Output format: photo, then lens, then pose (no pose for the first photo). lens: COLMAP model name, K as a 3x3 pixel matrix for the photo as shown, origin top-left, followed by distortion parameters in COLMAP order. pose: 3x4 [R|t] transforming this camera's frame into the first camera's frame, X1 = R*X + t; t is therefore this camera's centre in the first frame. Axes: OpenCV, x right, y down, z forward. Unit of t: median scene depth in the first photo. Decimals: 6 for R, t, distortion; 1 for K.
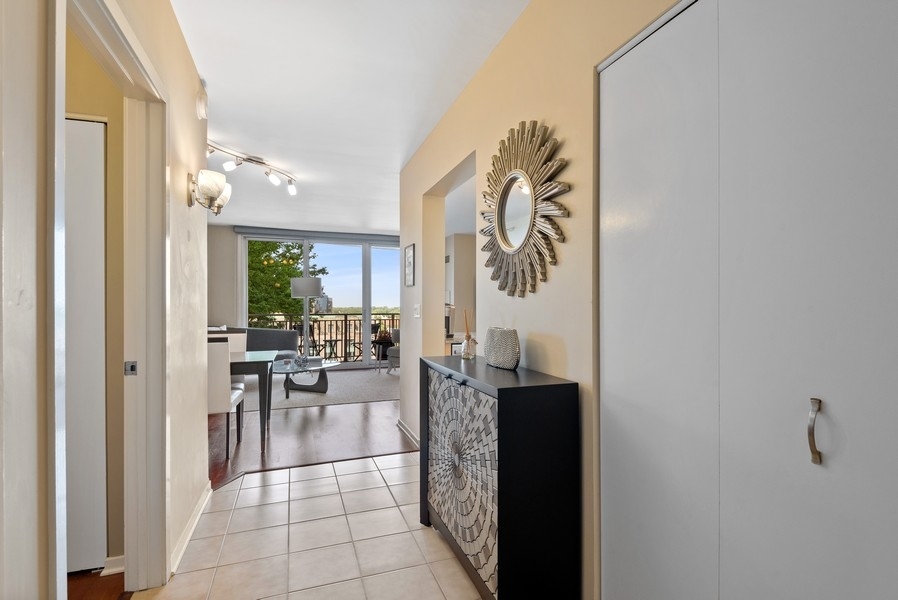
lens RADIAL K [[436.3, 0, 450.0], [0, 436.3, 305.7], [0, 0, 1]] dist [0.002842, 0.000044]
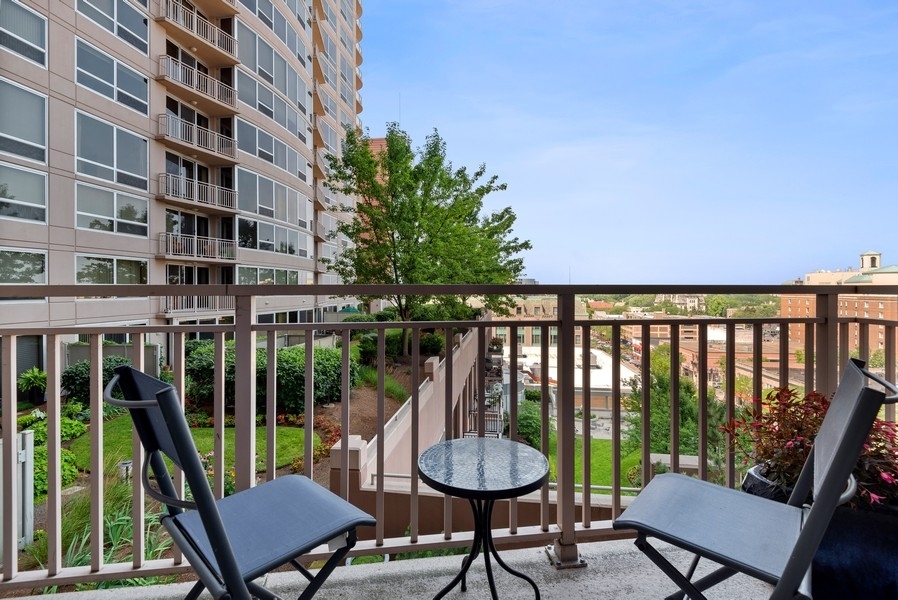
lens RADIAL K [[404.6, 0, 446.3], [0, 404.6, 292.6], [0, 0, 1]] dist [0.012943, -0.008578]
pose [[0.882195, 0.000751, -0.470884, -0.210100], [0.003655, 0.999958, 0.008441, 0.019811], [0.470871, -0.009168, 0.882155, 0.855562]]
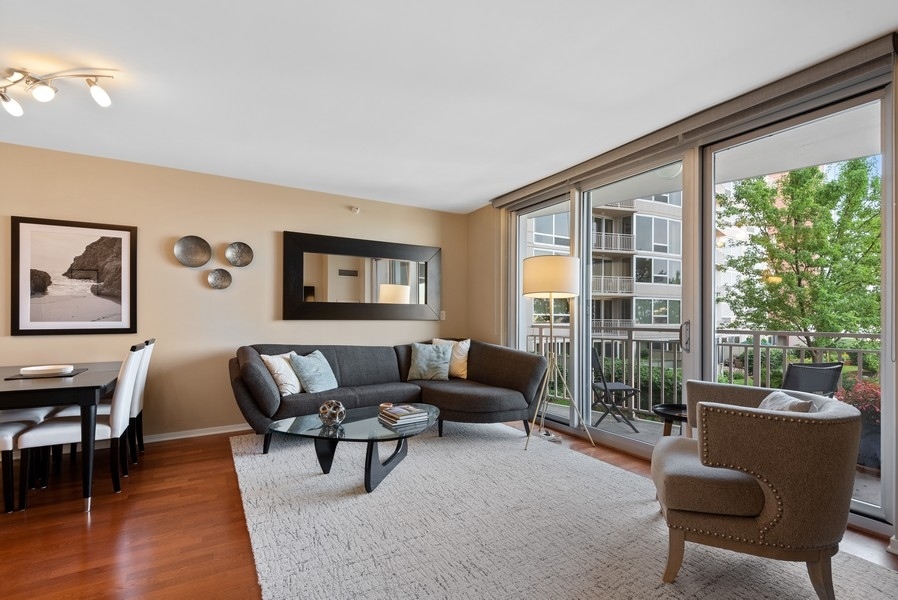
lens RADIAL K [[404.6, 0, 455.7], [0, 404.6, 315.7], [0, 0, 1]] dist [0.012943, -0.008578]
pose [[0.186752, -0.000232, -0.982407, 0.109895], [-0.003291, 0.999994, -0.000861, 0.004229], [0.982402, 0.003394, 0.186750, 0.642954]]
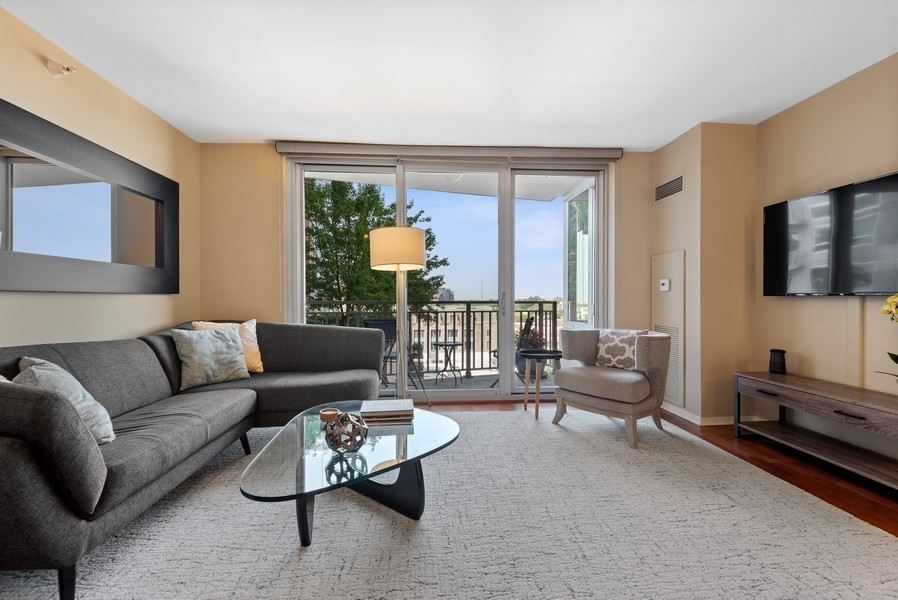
lens RADIAL K [[404.6, 0, 446.0], [0, 404.6, 301.0], [0, 0, 1]] dist [0.012943, -0.008578]
pose [[0.959769, -0.001707, -0.280785, -0.109266], [0.003315, 0.999981, 0.005251, 0.014925], [0.280770, -0.005971, 0.959756, 0.441587]]
